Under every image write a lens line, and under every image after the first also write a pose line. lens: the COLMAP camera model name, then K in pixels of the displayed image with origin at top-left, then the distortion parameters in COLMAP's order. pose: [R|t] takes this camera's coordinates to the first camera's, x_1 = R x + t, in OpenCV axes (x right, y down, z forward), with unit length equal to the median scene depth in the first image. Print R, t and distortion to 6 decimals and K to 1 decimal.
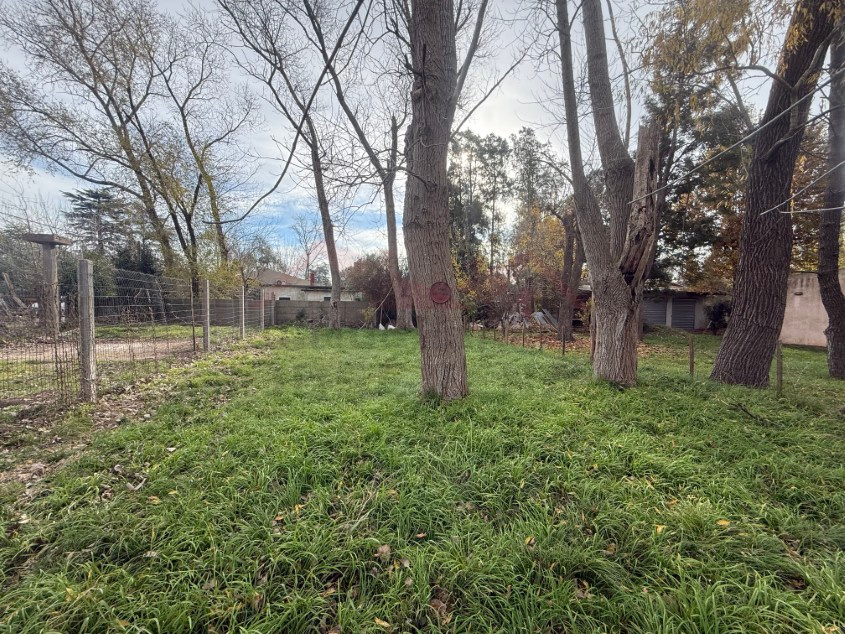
lens RADIAL K [[337.6, 0, 422.5], [0, 337.6, 317.0], [0, 0, 1]] dist [0.012216, -0.002339]
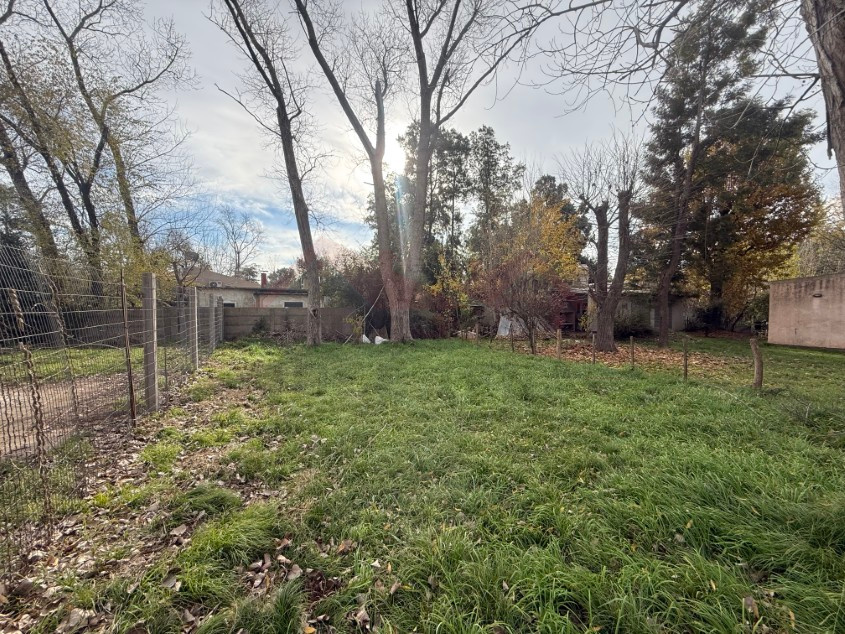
lens RADIAL K [[337.6, 0, 422.5], [0, 337.6, 317.0], [0, 0, 1]] dist [0.012216, -0.002339]
pose [[0.980911, -0.016335, 0.193772, -0.122706], [0.018343, 0.999795, -0.008573, -0.011451], [-0.193592, 0.011964, 0.981009, 0.151167]]
